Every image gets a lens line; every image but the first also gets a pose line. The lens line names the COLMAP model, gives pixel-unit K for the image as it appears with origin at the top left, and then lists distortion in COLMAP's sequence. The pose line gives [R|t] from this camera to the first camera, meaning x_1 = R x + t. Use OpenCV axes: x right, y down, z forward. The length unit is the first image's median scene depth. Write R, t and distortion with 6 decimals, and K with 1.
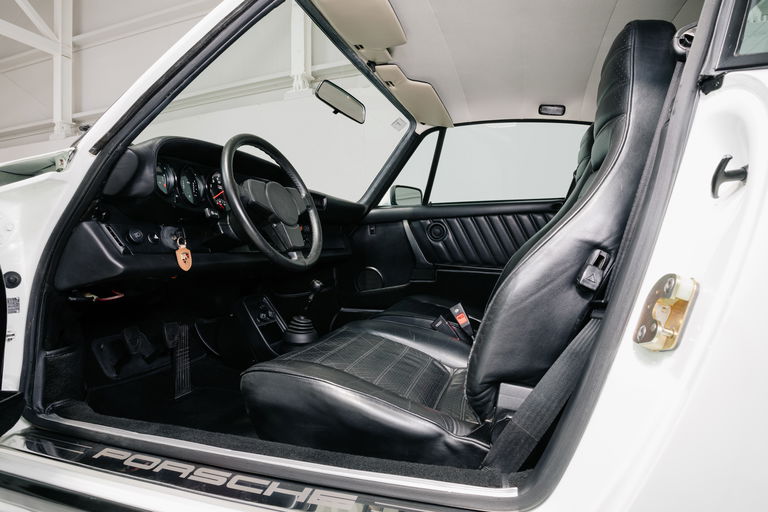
lens RADIAL K [[408.5, 0, 383.9], [0, 408.5, 245.5], [0, 0, 1]] dist [-0.046401, 0.000224]
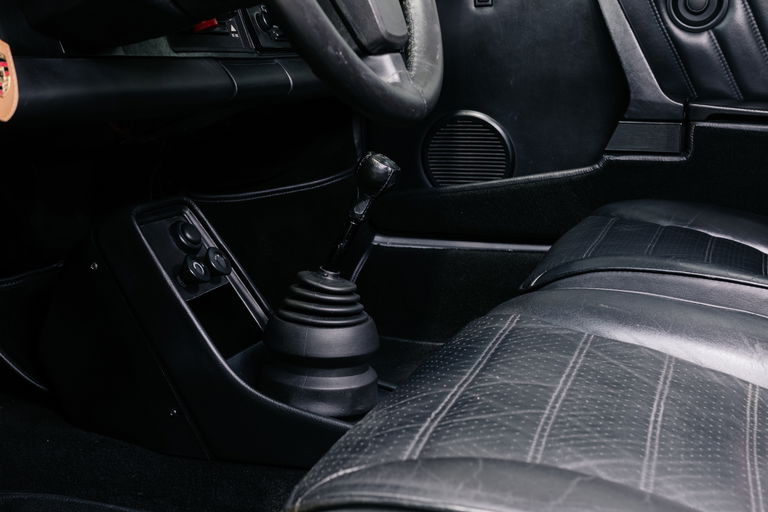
lens RADIAL K [[1111.5, 0, 384.0], [0, 1111.5, 256.0], [0, 0, 1]] dist [0.013119, 0.028946]
pose [[0.999722, 0.007273, 0.022420, -0.234442], [-0.011213, 0.983425, 0.180970, 0.012582], [-0.020732, -0.181171, 0.983233, 0.226657]]
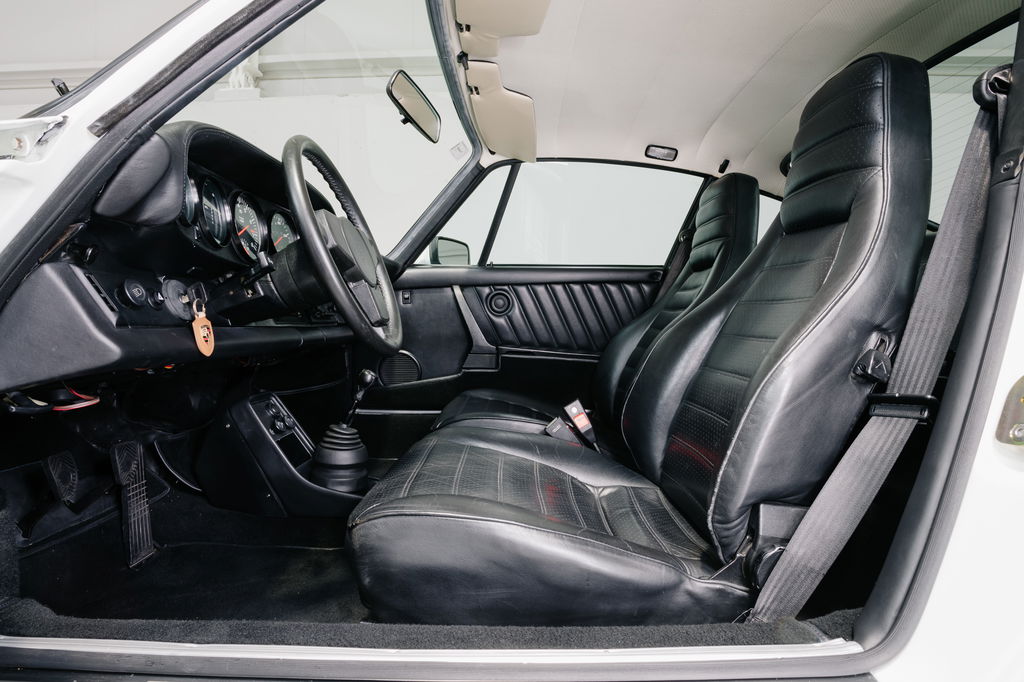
lens RADIAL K [[542.2, 0, 493.2], [0, 542.2, 339.6], [0, 0, 1]] dist [-0.040658, 0.002116]
pose [[0.956845, 0.011438, 0.290374, -0.297319], [-0.020673, 0.999373, 0.028758, 0.006974], [-0.289862, -0.033520, 0.956481, 0.119104]]
